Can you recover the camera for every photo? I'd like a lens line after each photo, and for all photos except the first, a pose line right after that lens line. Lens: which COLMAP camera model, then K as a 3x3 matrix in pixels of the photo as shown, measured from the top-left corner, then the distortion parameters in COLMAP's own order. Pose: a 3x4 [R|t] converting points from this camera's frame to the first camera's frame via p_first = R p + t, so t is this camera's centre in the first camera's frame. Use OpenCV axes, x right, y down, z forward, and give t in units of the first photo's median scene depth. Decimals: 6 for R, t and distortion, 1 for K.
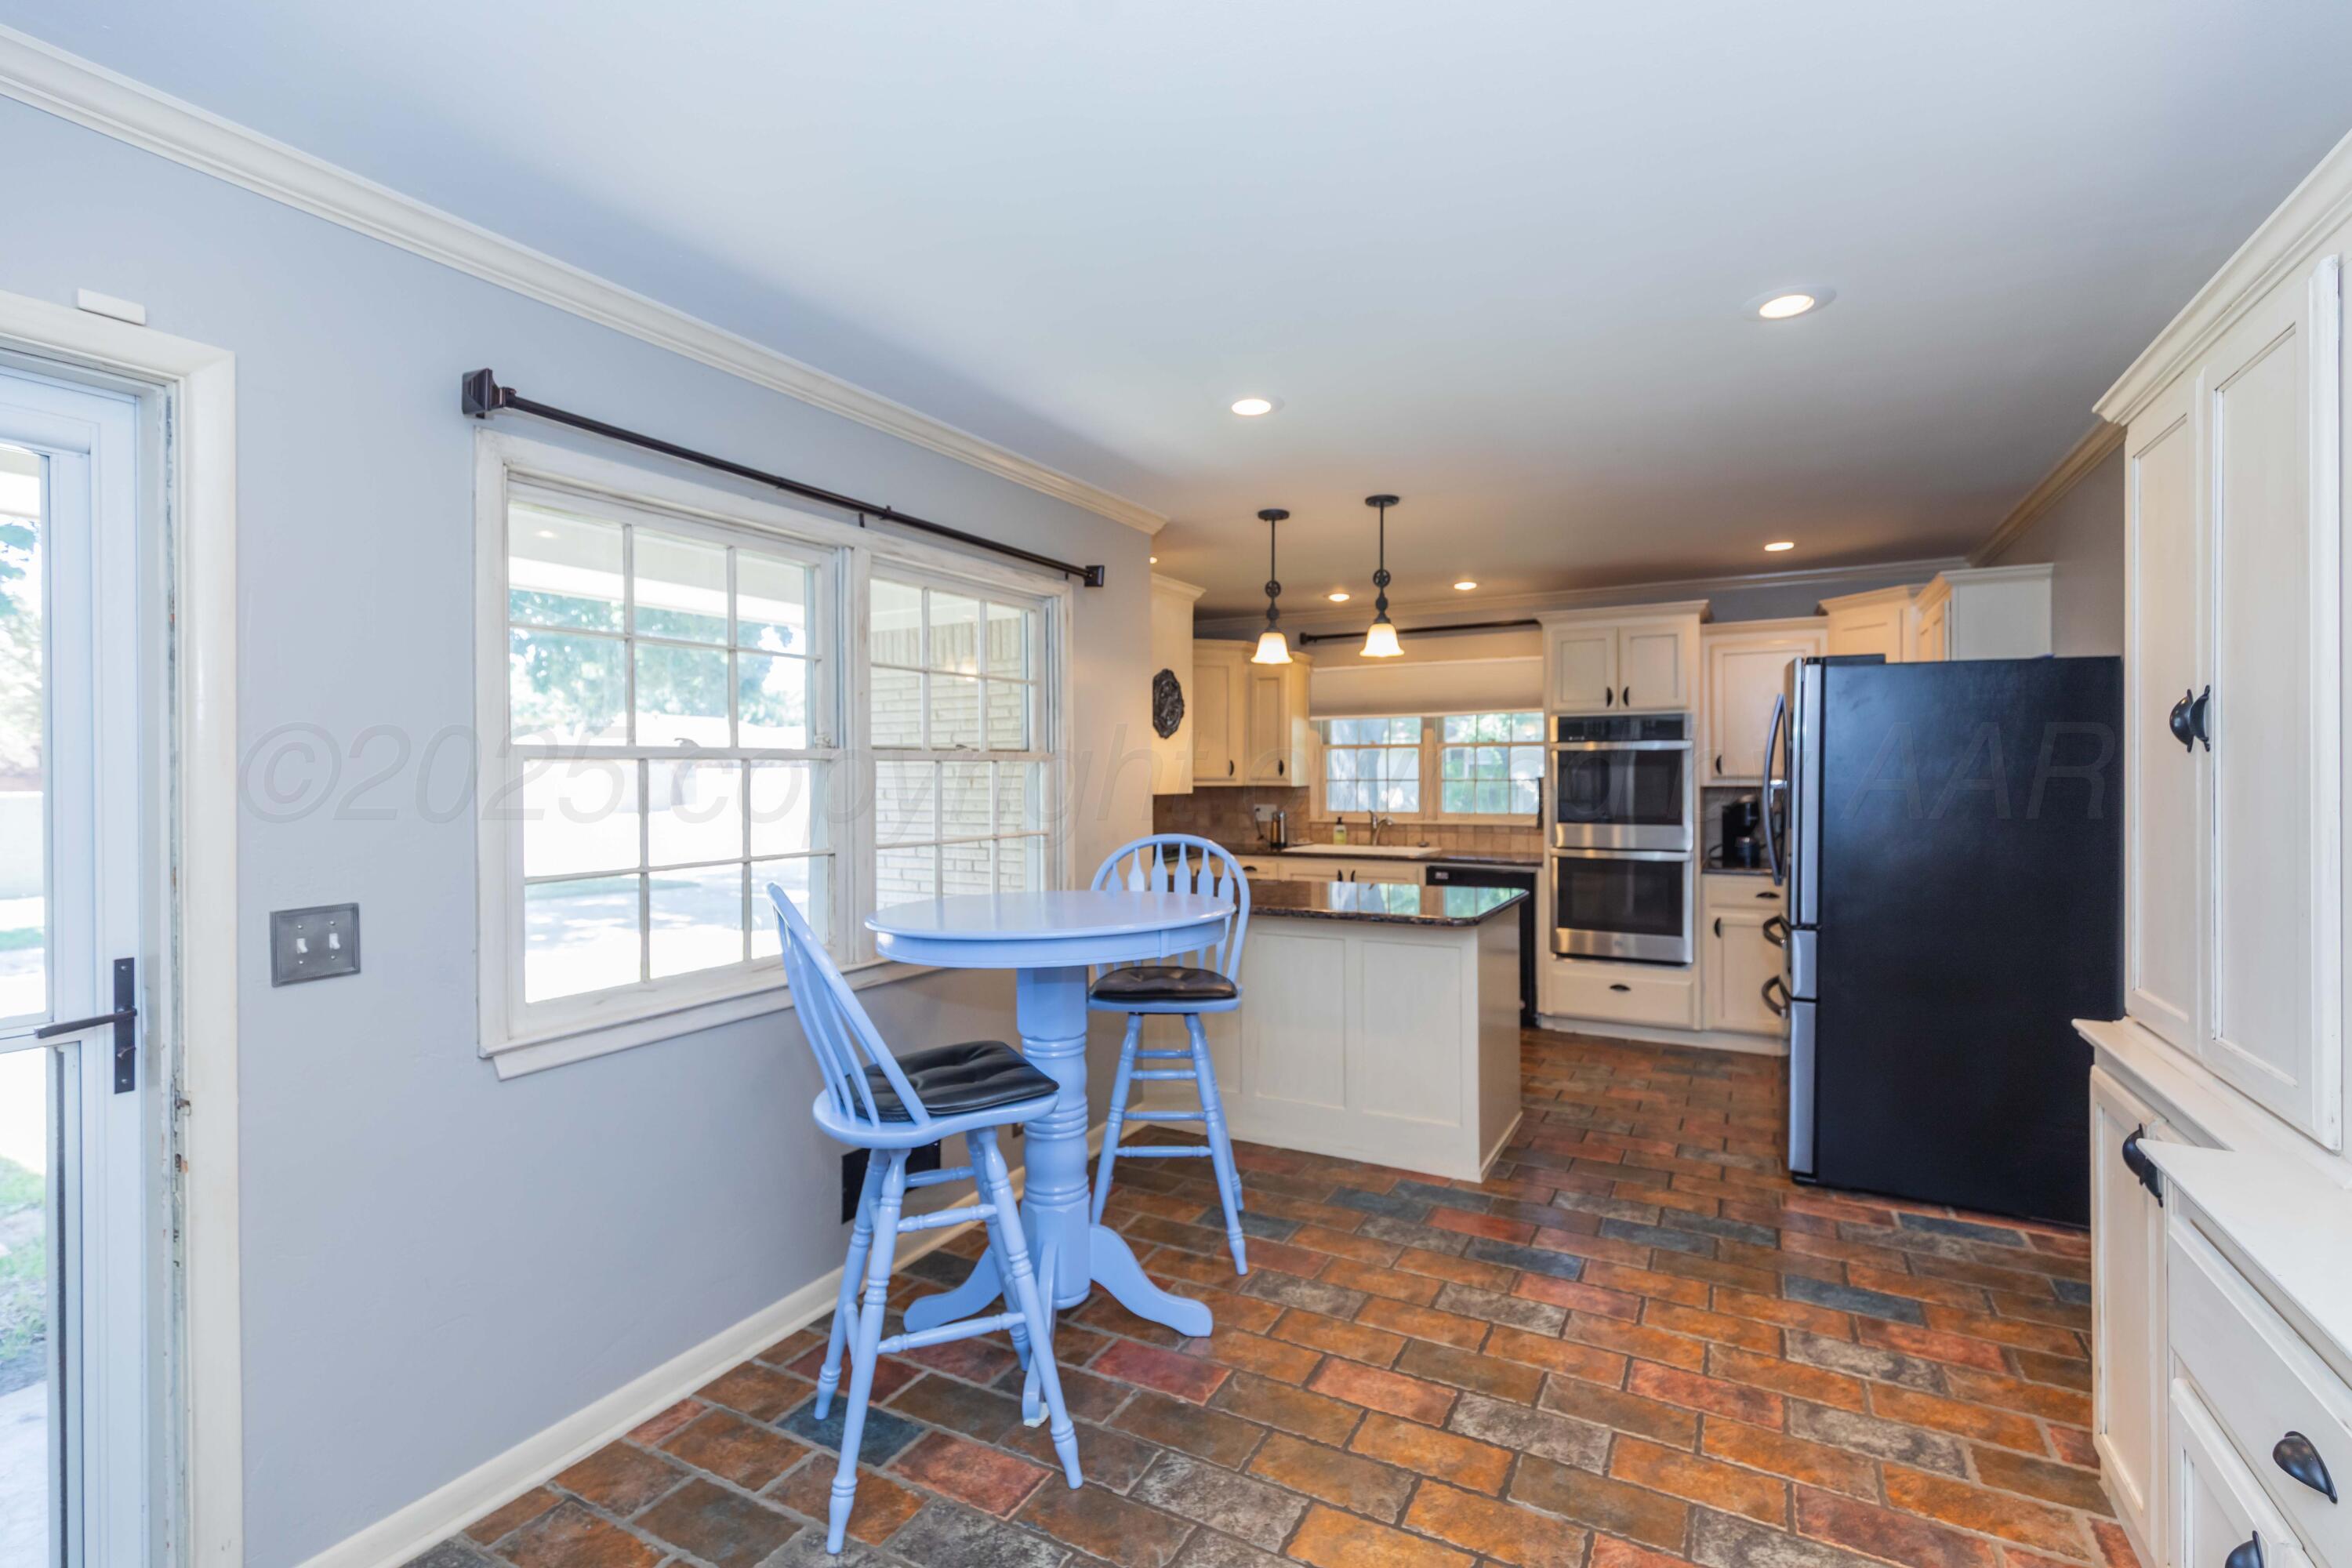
lens RADIAL K [[1053.1, 0, 1183.3], [0, 1053.1, 785.3], [0, 0, 1]] dist [0.014514, 0.000977]
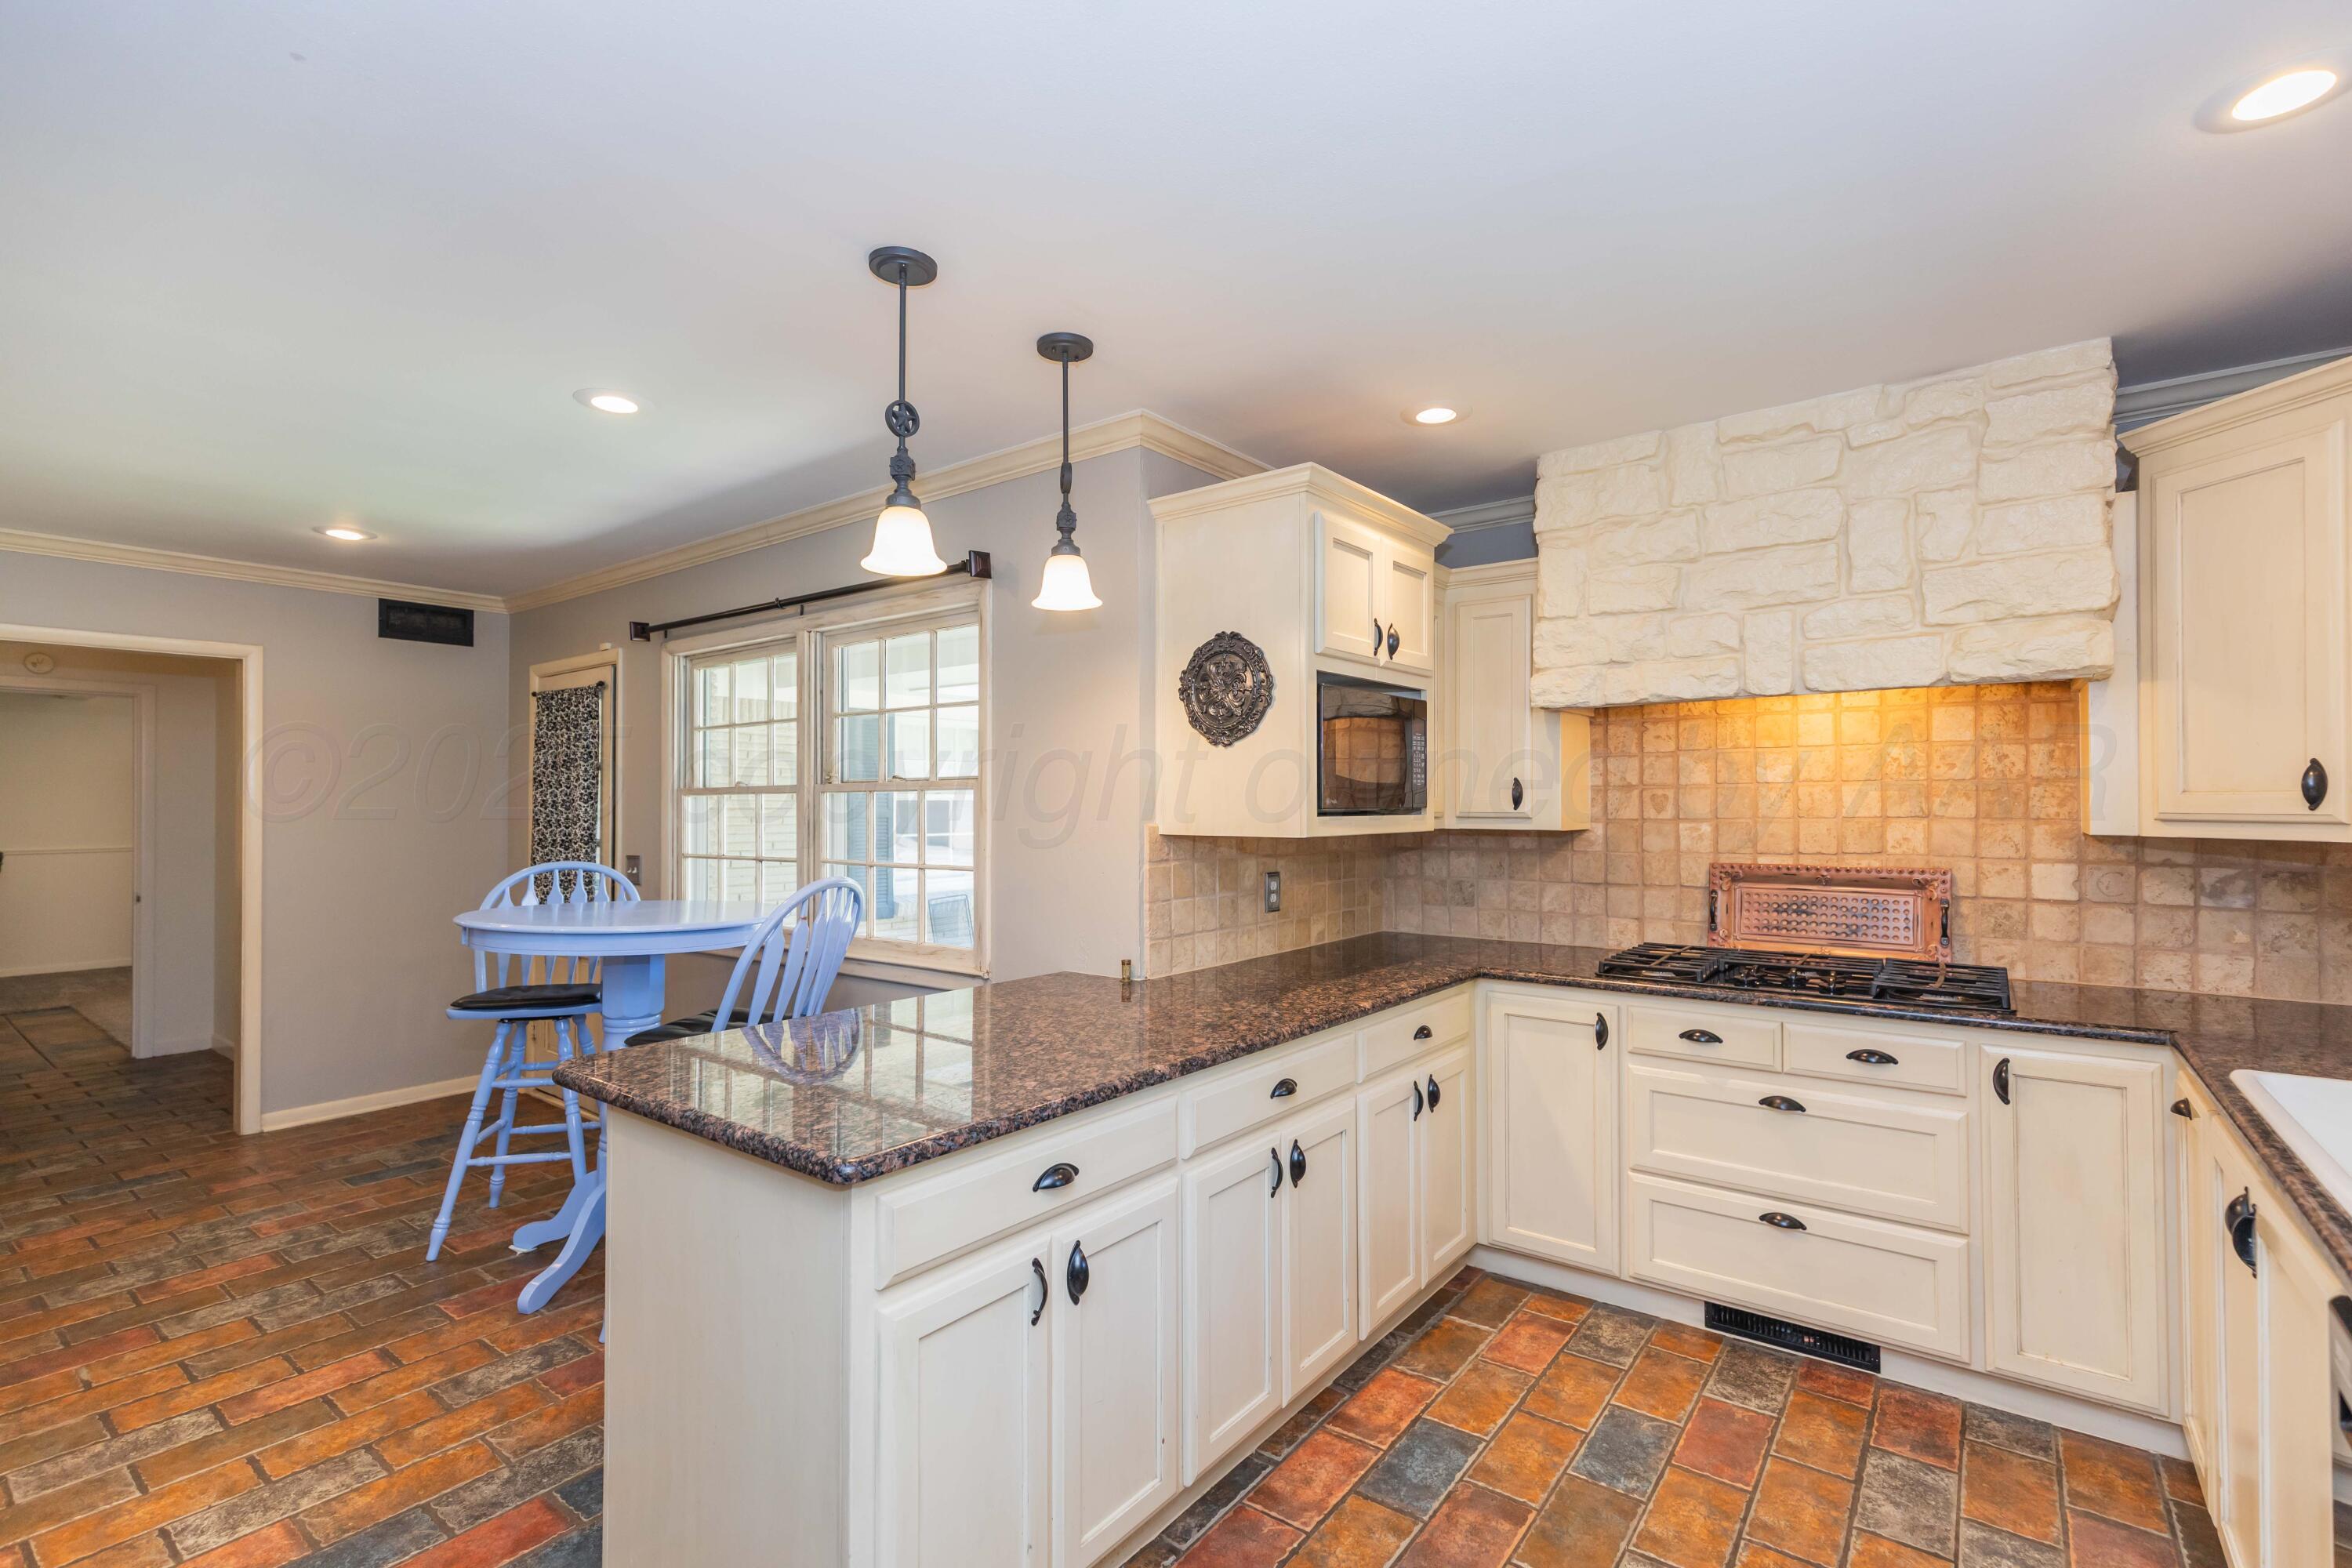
lens RADIAL K [[1053.1, 0, 1178.1], [0, 1053.1, 790.4], [0, 0, 1]] dist [0.014514, 0.000977]
pose [[-0.153845, -0.006498, -0.988074, 0.960074], [-0.005110, 0.999970, -0.005781, -0.022842], [0.988082, 0.004160, -0.153874, 1.737043]]
